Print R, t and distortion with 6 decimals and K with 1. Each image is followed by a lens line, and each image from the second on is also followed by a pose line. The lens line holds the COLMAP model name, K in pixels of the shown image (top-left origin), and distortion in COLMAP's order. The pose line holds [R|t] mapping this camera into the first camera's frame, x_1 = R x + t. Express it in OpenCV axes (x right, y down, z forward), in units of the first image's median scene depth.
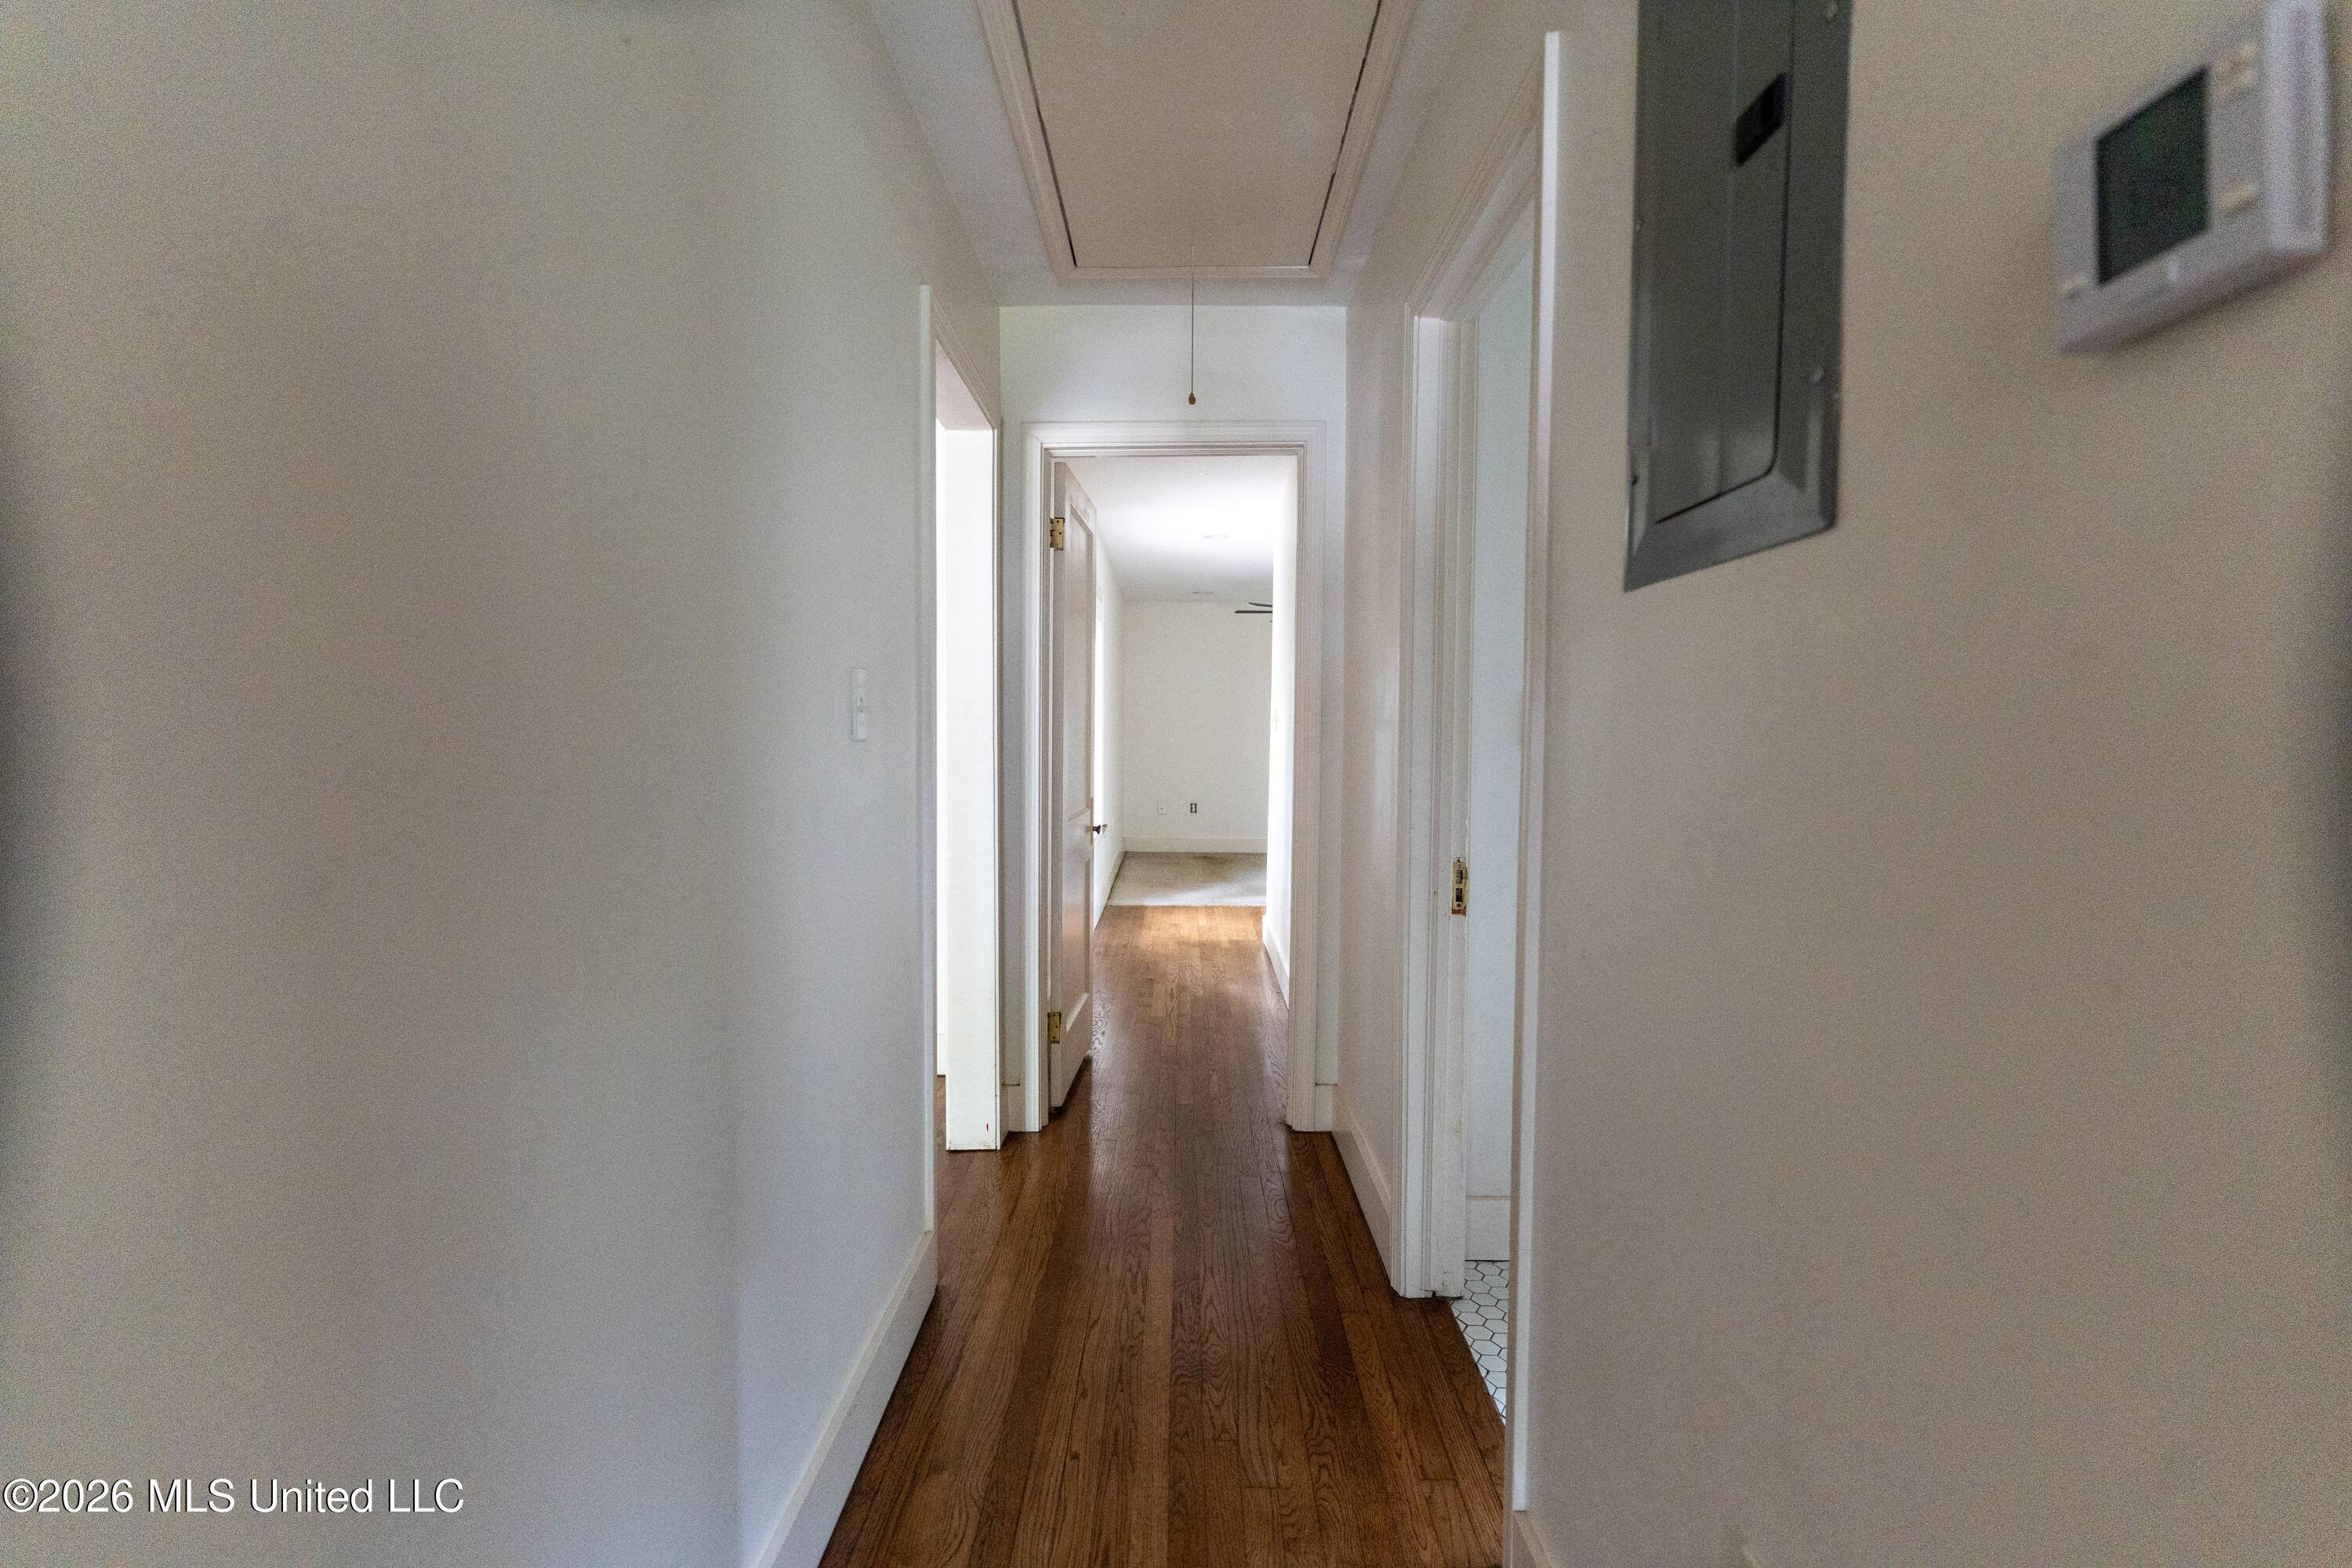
lens RADIAL K [[1116.4, 0, 1176.0], [0, 1116.4, 784.0], [0, 0, 1]] dist [-0.002657, 0.000752]
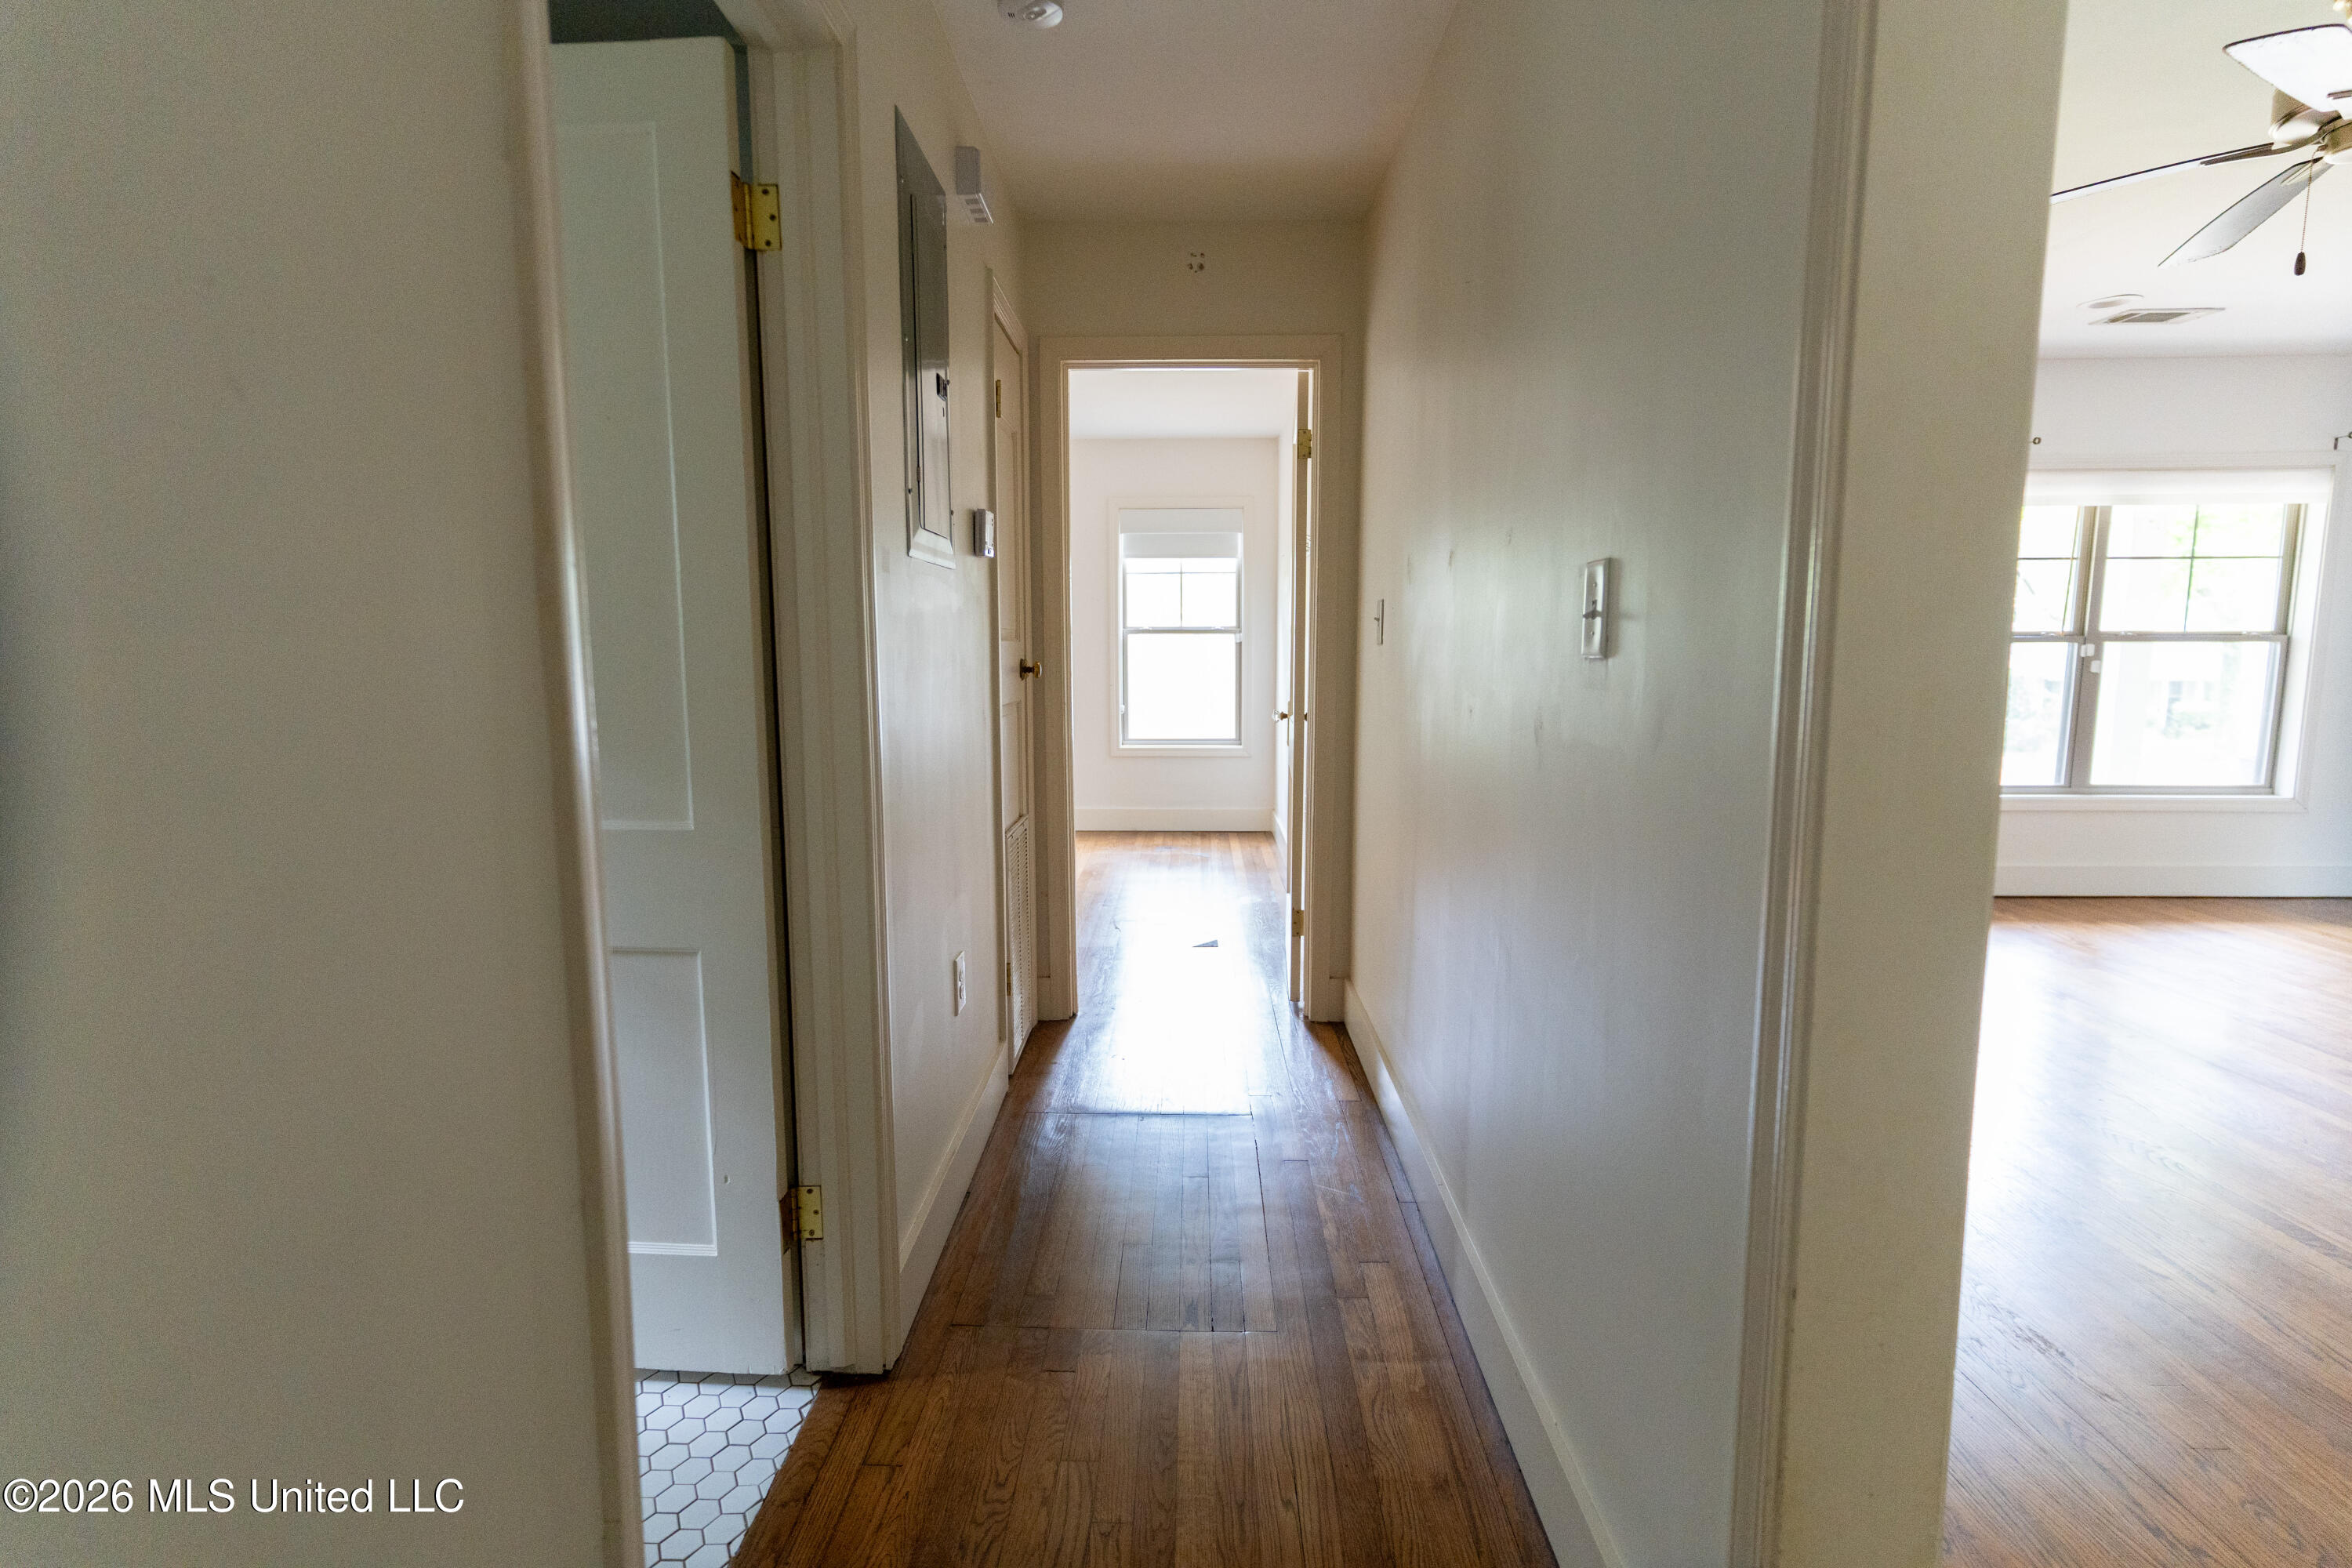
lens RADIAL K [[1116.4, 0, 1176.0], [0, 1116.4, 784.0], [0, 0, 1]] dist [-0.002657, 0.000752]
pose [[-0.999921, -0.007435, 0.010096, -0.010542], [-0.005604, 0.985324, 0.170601, -0.078964], [-0.011216, 0.170532, -0.985288, 1.734684]]
